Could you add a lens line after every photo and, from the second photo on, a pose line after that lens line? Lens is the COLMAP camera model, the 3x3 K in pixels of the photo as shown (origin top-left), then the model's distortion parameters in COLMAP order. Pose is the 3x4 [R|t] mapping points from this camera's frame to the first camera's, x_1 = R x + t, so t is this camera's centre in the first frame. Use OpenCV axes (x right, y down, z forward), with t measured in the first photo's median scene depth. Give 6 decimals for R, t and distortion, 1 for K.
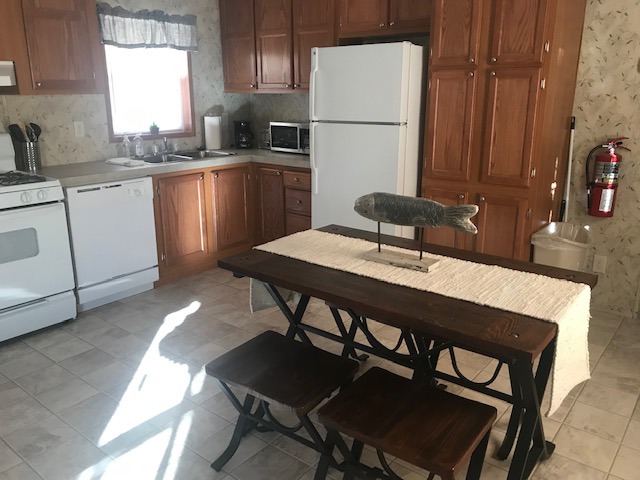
lens RADIAL K [[523.9, 0, 319.4], [0, 523.9, 229.8], [0, 0, 1]] dist [0.033108, -0.002487]
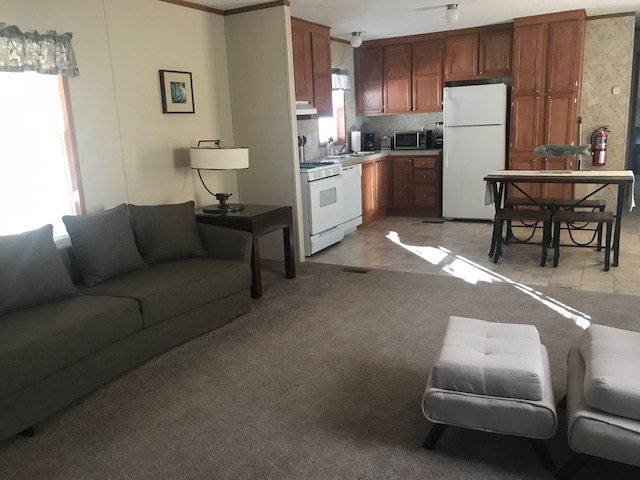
lens RADIAL K [[526.2, 0, 320.0], [0, 526.2, 240.0], [0, 0, 1]] dist [0.069741, -0.001246]
pose [[0.979873, -0.082428, 0.181807, -0.906946], [0.089085, 0.995609, -0.028744, 0.221830], [-0.178639, 0.044362, 0.982914, -0.806442]]
